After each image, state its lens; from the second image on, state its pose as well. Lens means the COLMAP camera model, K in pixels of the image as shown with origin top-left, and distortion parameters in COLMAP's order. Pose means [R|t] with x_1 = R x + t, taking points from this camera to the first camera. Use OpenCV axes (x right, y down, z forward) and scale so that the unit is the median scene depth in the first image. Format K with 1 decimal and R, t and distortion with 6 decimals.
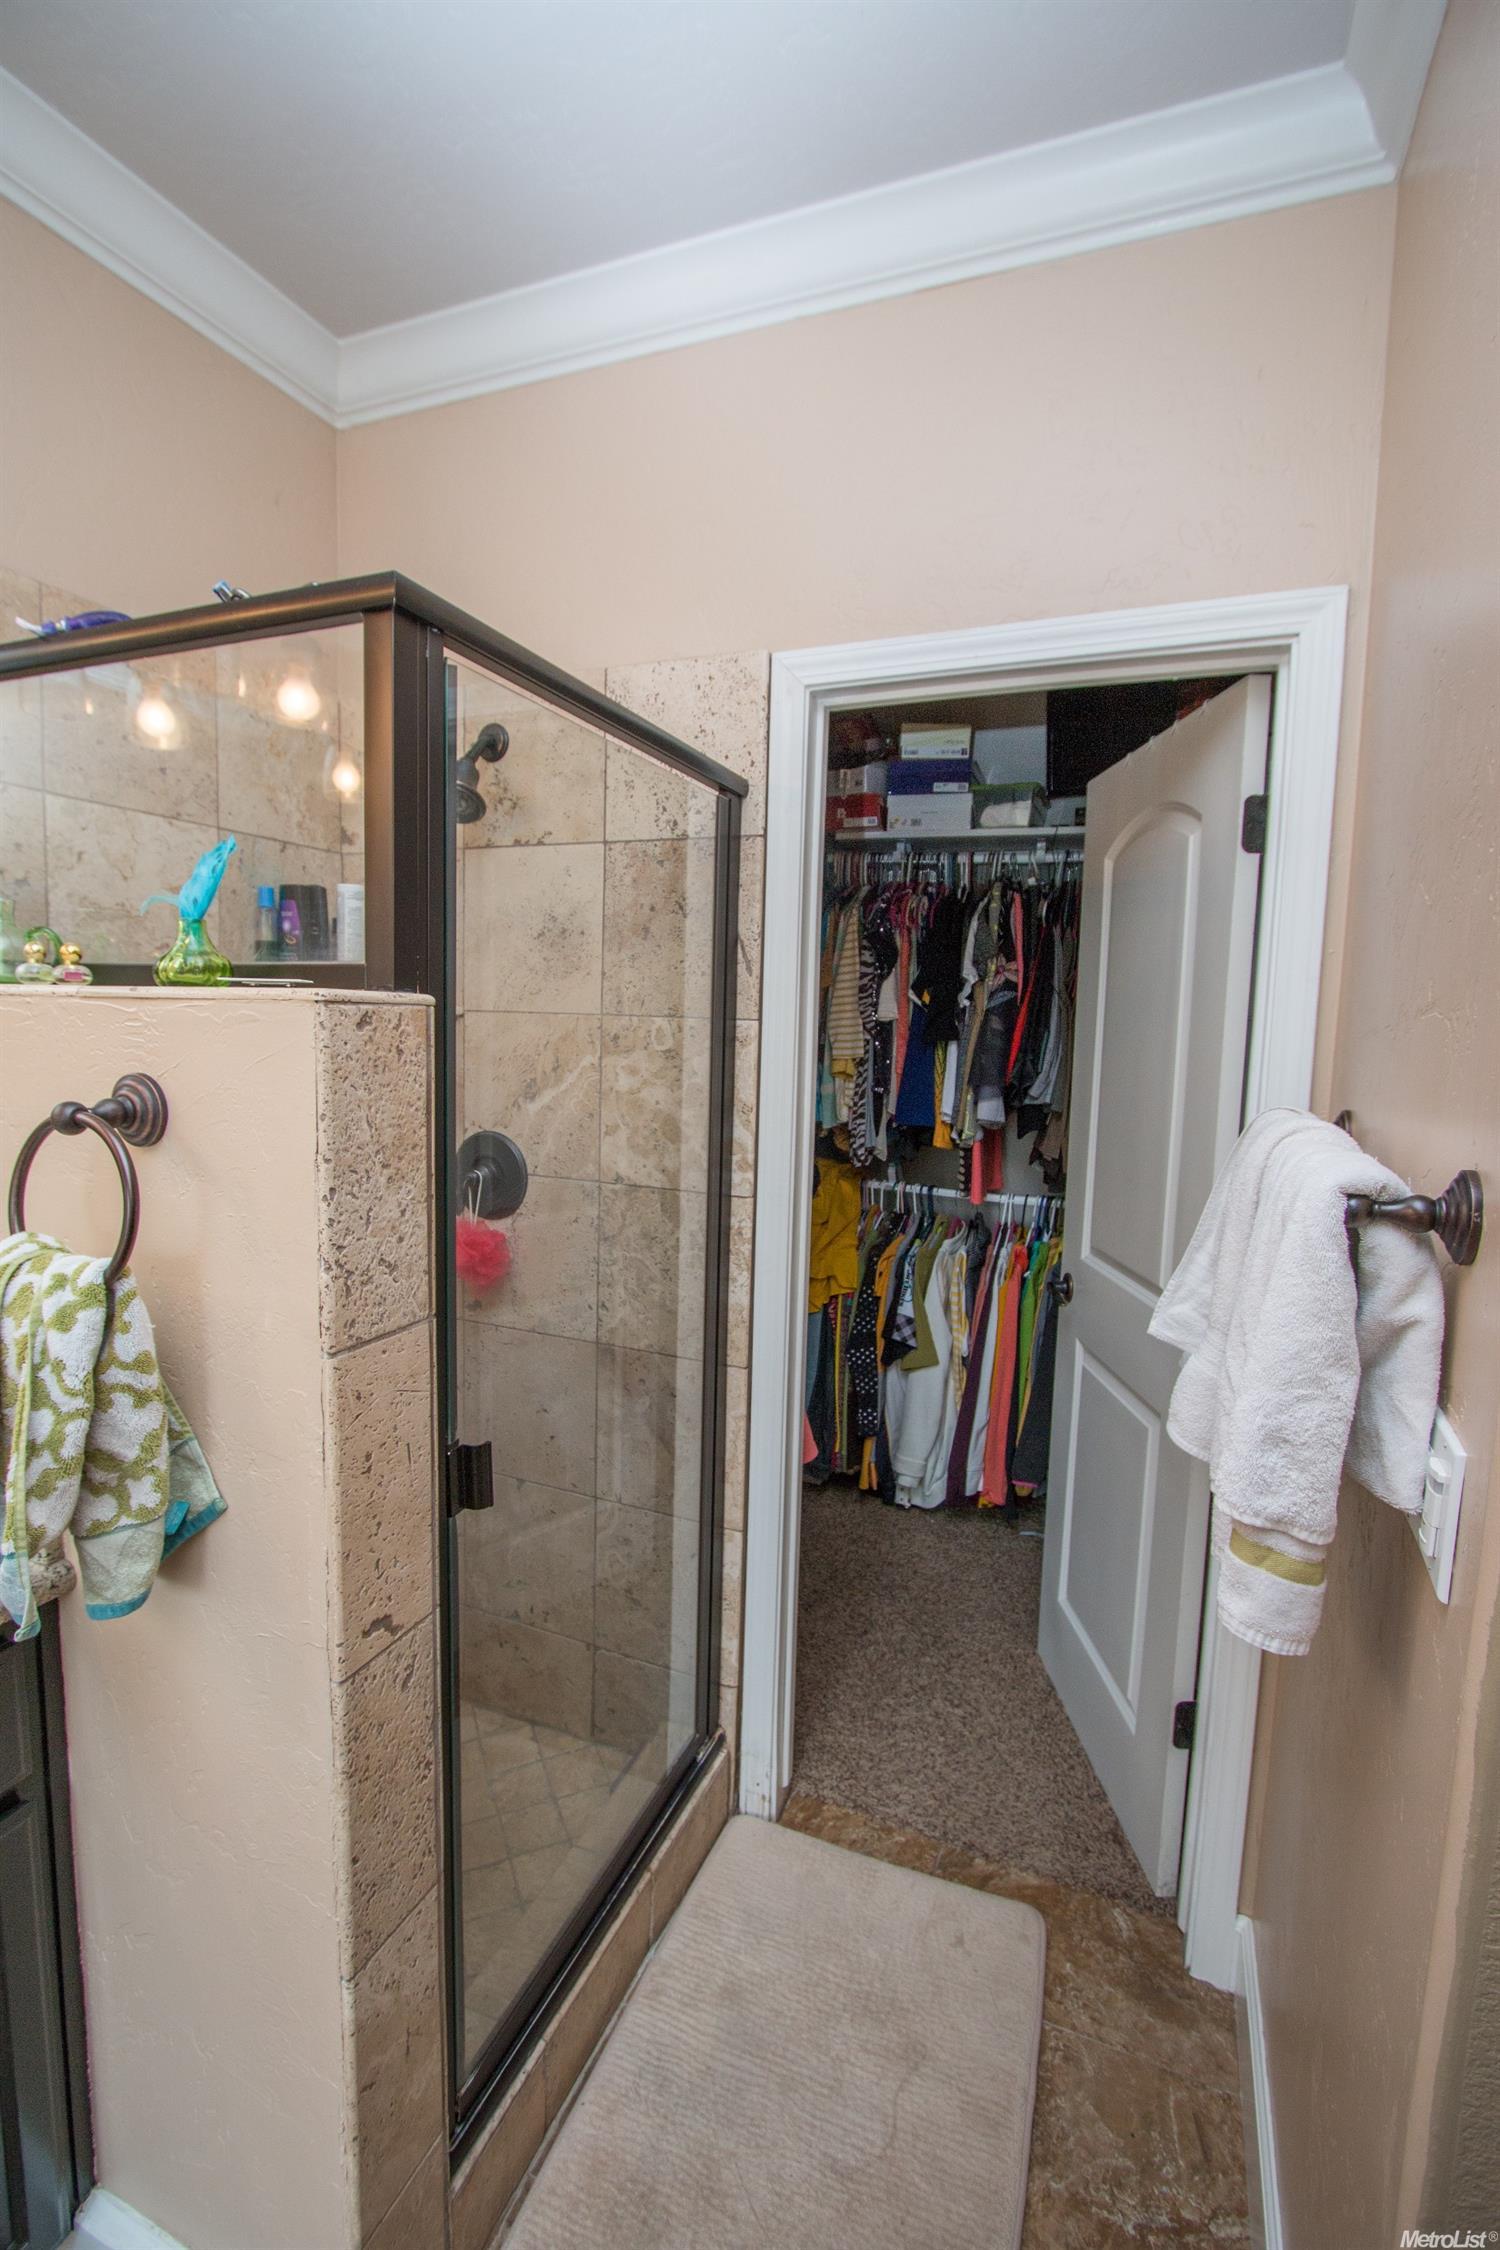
lens RADIAL K [[1040.7, 0, 745.1], [0, 1040.7, 1135.0], [0, 0, 1]] dist [0.001462, -0.000065]
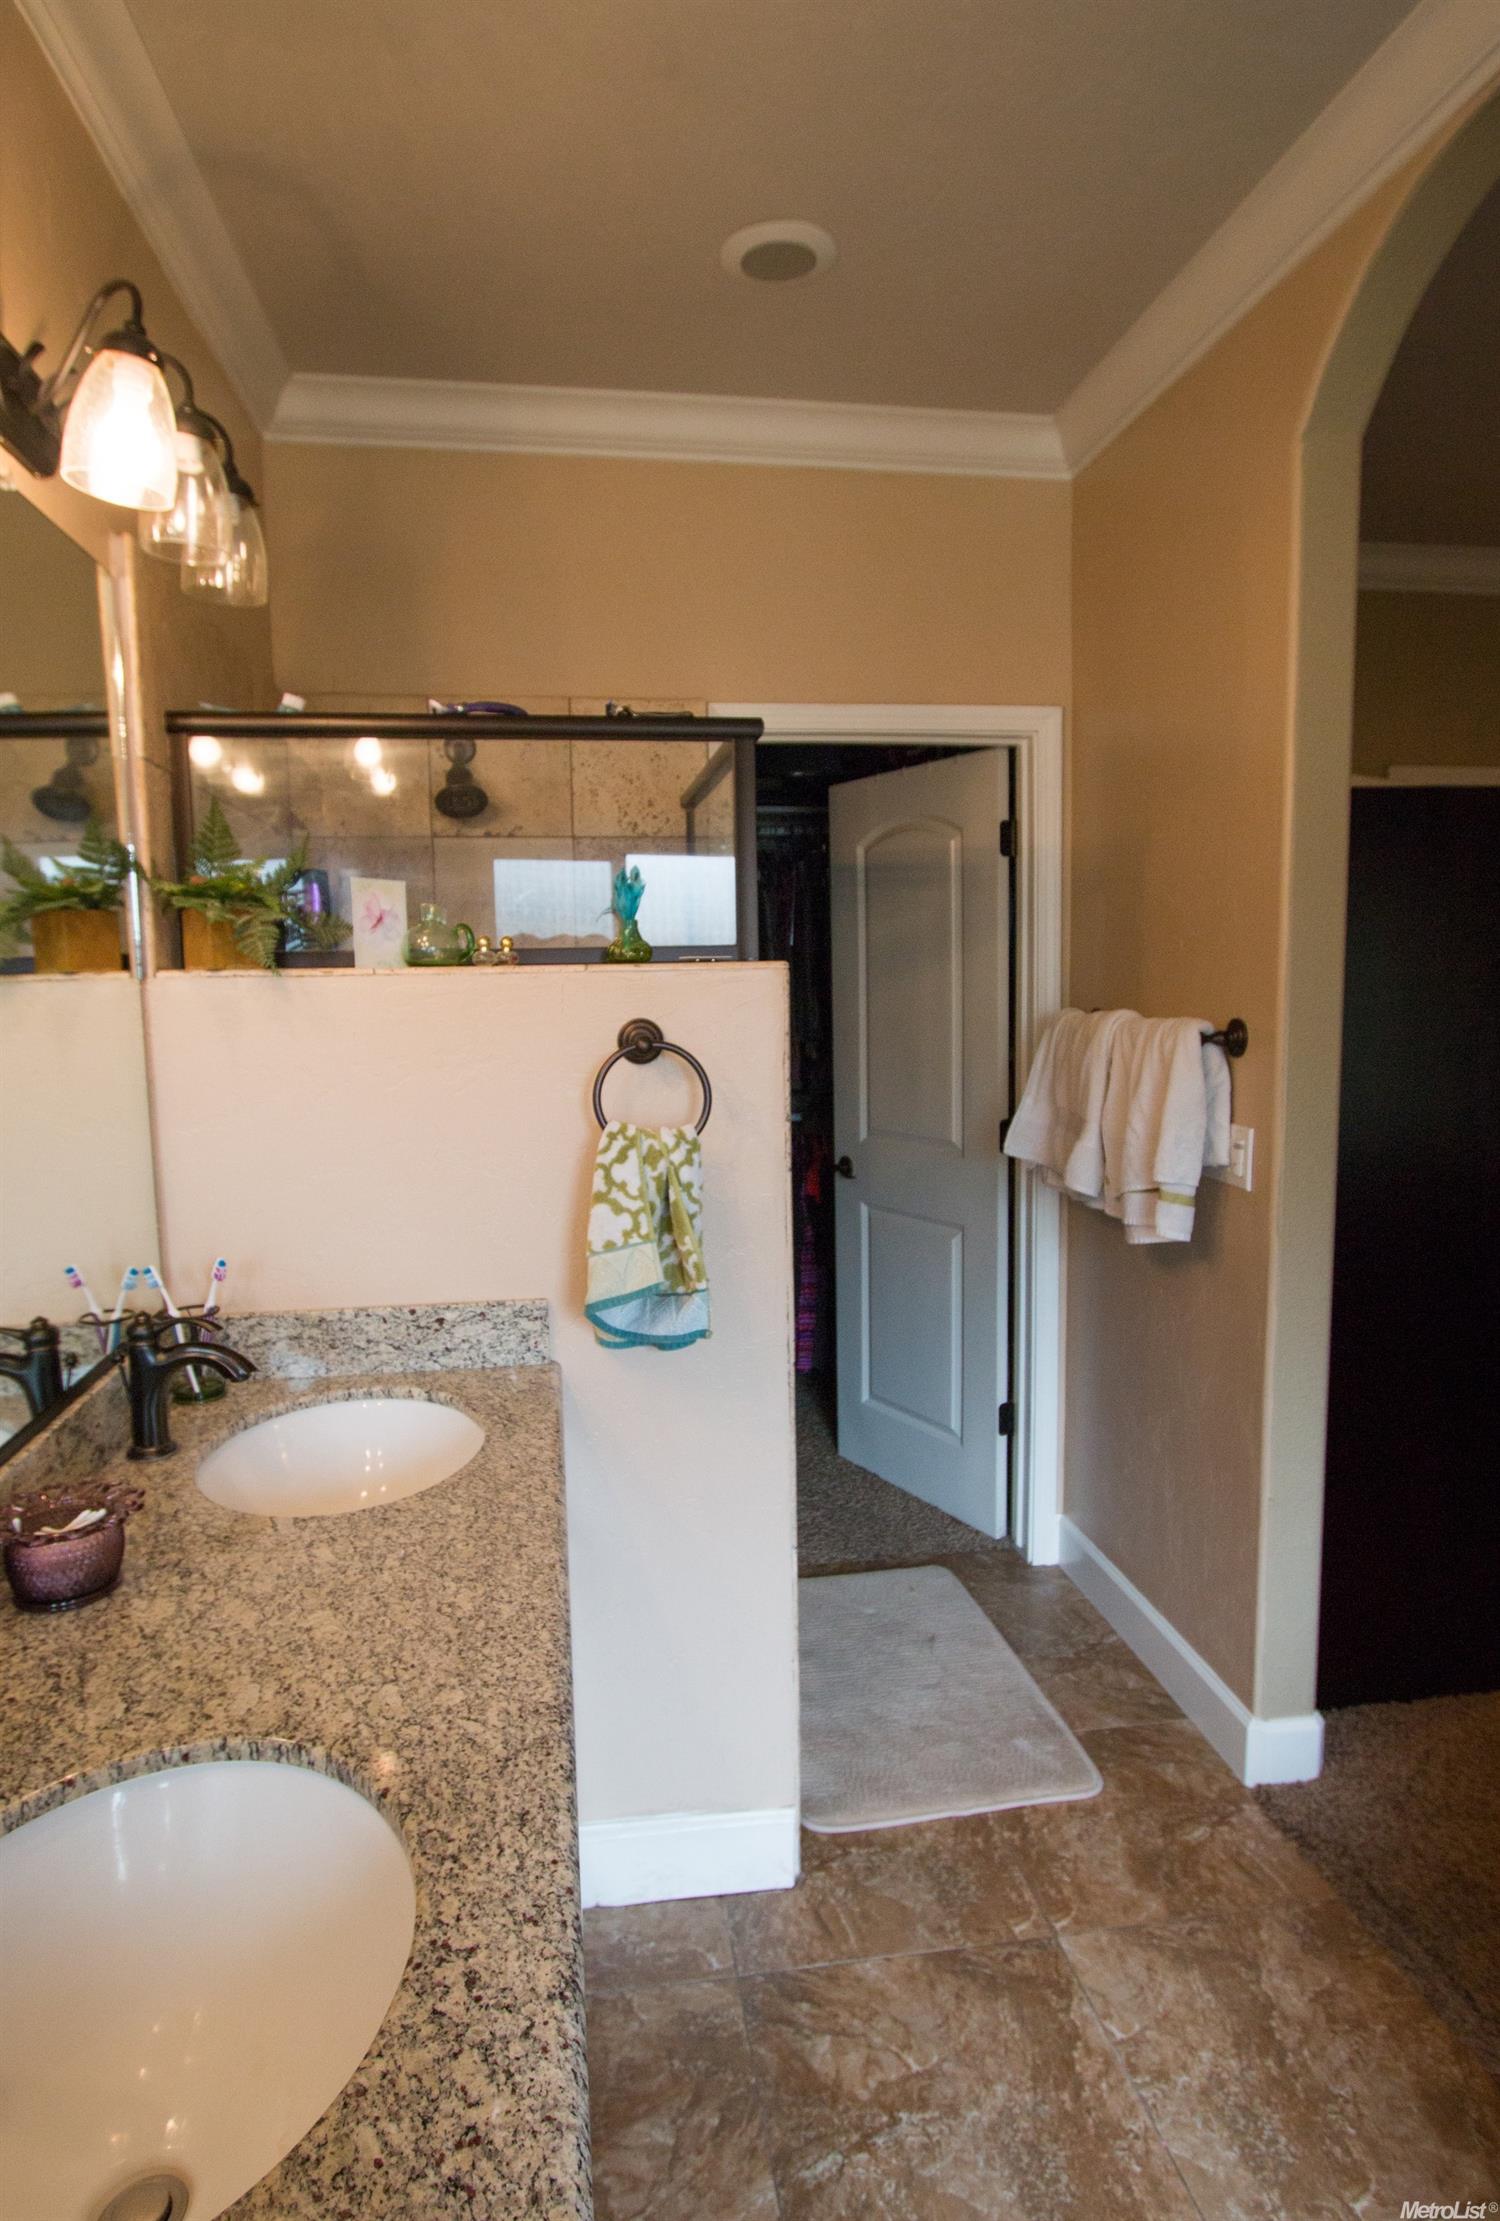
lens RADIAL K [[1305.2, 0, 735.8], [0, 1305.2, 1108.3], [0, 0, 1]] dist [-0.015356, -0.002045]
pose [[0.842652, -0.097888, 0.529486, -1.345515], [0.101377, 0.994593, 0.022537, 0.039926], [-0.528829, 0.034687, 0.848019, -0.663883]]
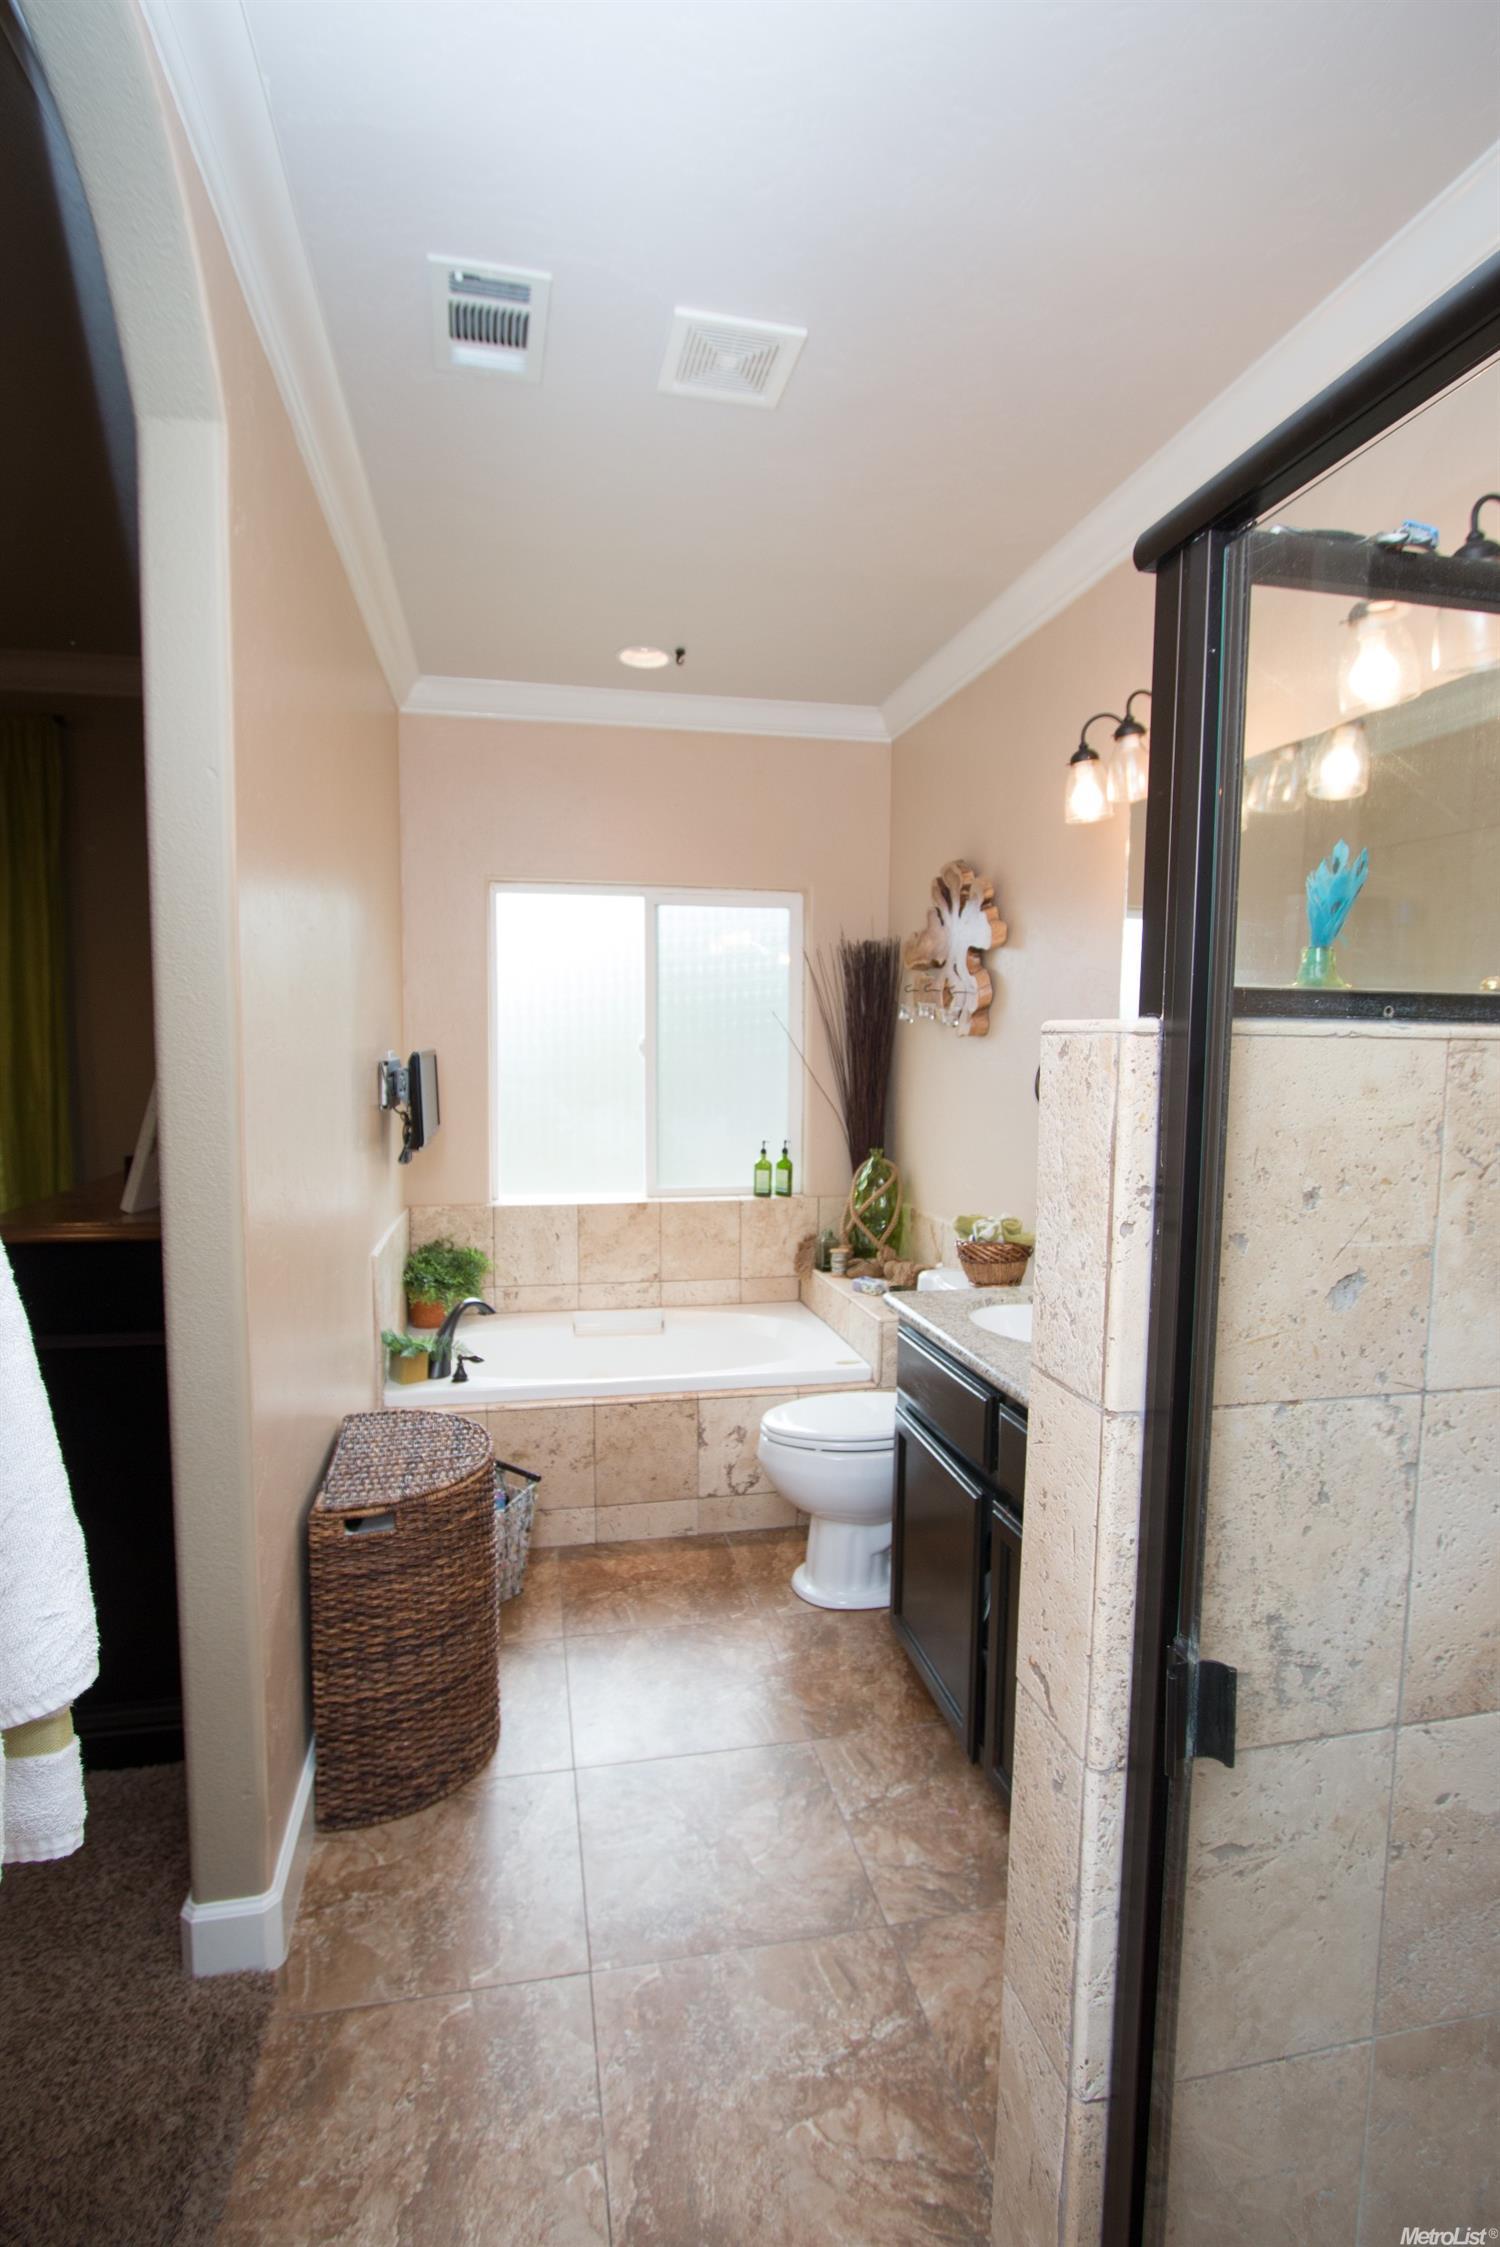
lens RADIAL K [[1070.0, 0, 756.6], [0, 1070.0, 1131.5], [0, 0, 1]] dist [-0.008188, -0.000470]
pose [[-0.806530, 0.003804, -0.591182, 0.392687], [-0.109705, 0.981648, 0.155984, -0.134451], [0.580926, 0.190662, -0.791311, 1.377001]]
